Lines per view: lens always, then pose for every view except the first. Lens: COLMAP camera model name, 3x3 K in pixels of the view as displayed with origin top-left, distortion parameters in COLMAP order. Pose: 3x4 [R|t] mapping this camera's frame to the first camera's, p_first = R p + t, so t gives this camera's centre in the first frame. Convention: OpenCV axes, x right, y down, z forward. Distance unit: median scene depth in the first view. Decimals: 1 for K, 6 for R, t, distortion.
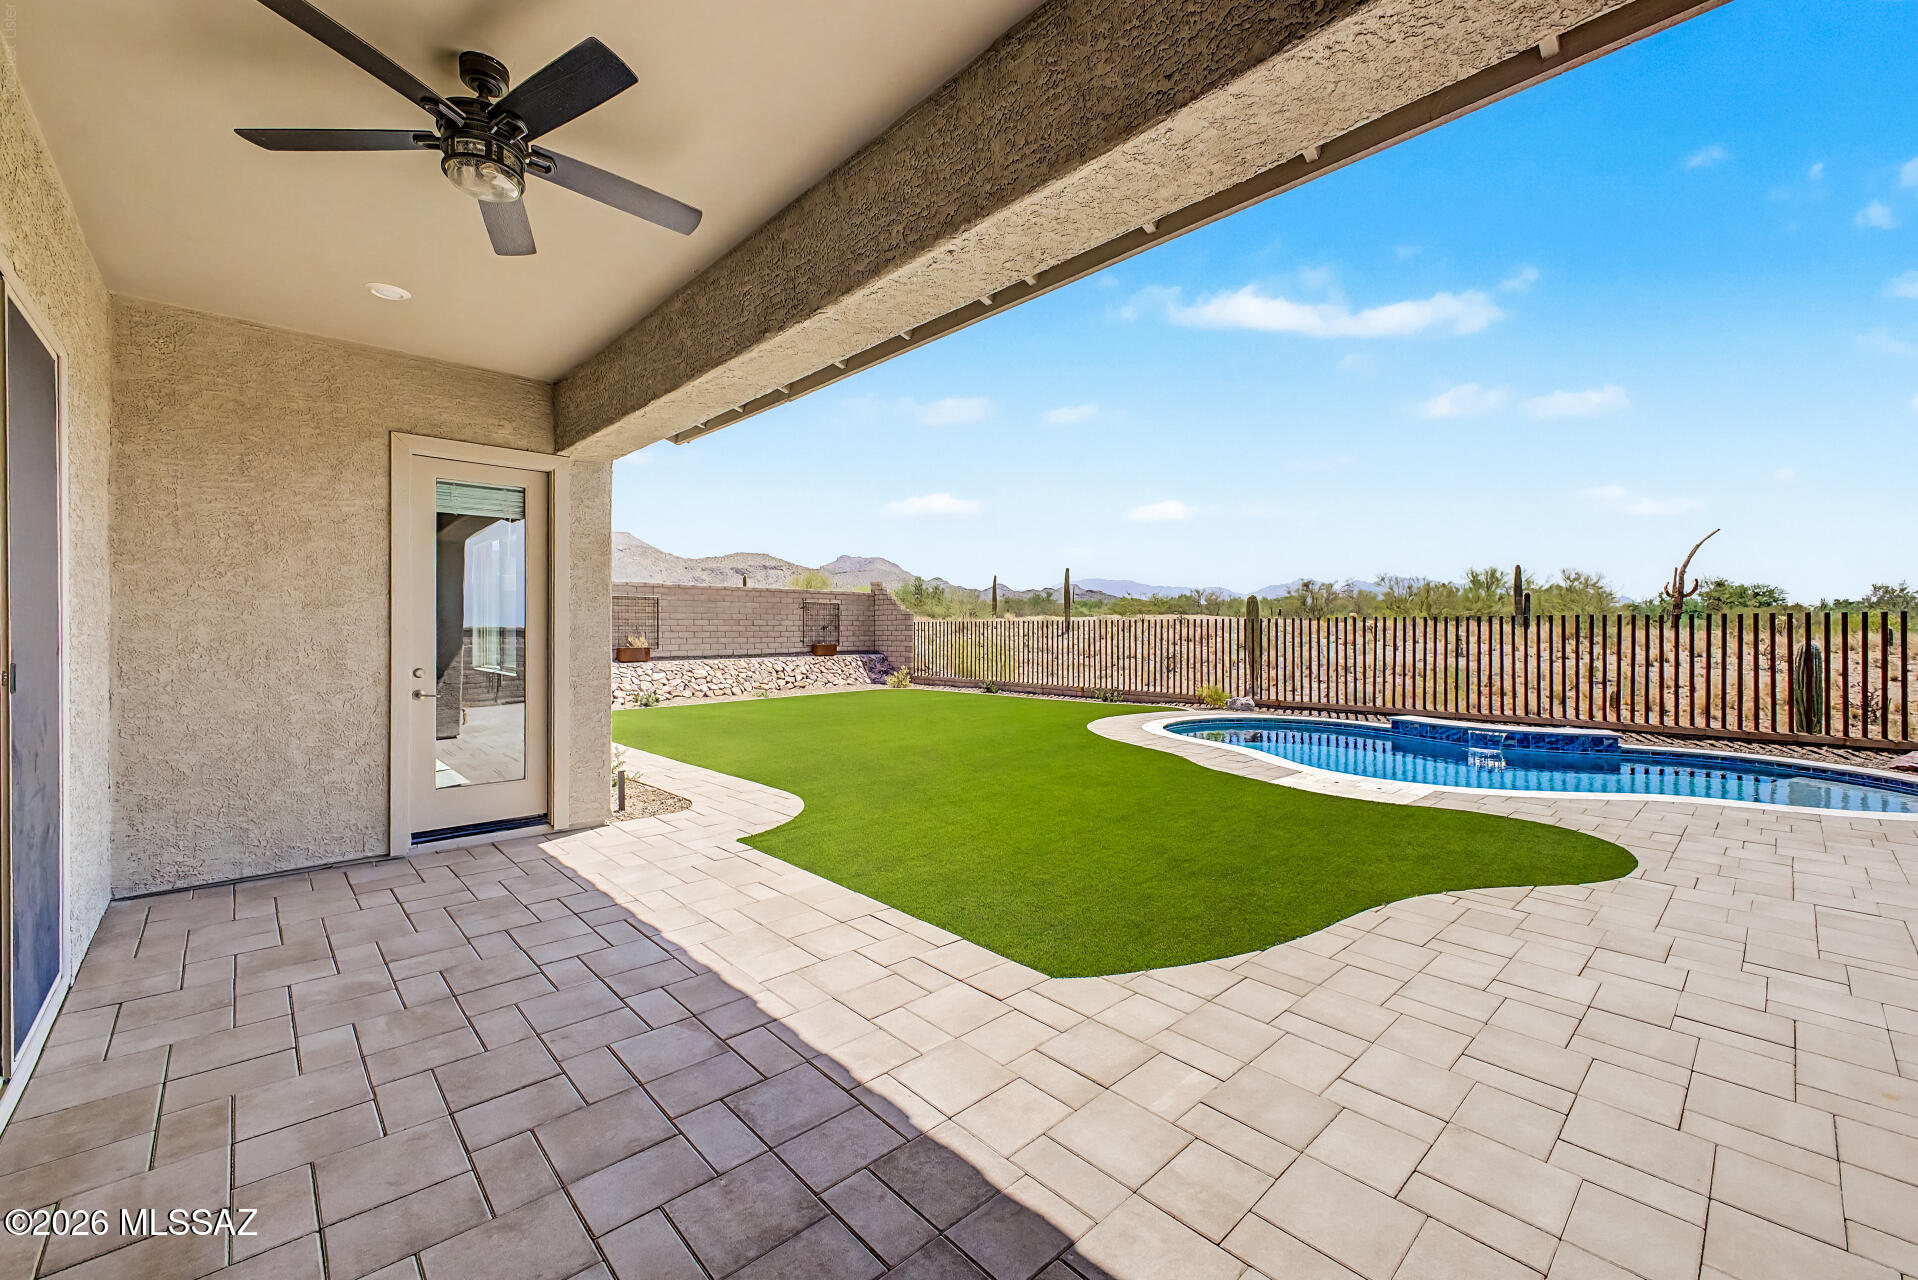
lens RADIAL K [[762.3, 0, 959.0], [0, 762.3, 640.0], [0, 0, 1]] dist [0.000292, 0.000245]
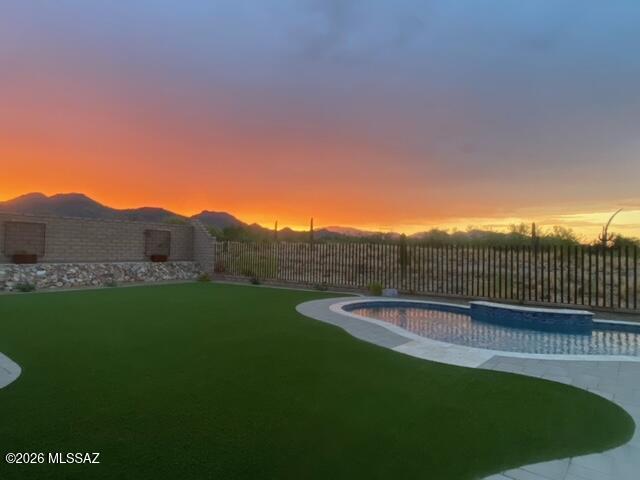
lens RADIAL K [[396.3, 0, 320.0], [0, 396.3, 240.0], [0, 0, 1]] dist [0.005682, 0.000498]
pose [[0.989962, 0.024290, 0.139228, 0.056886], [-0.018484, 0.998911, -0.042847, 0.003532], [-0.140117, 0.039843, 0.989333, 0.086677]]
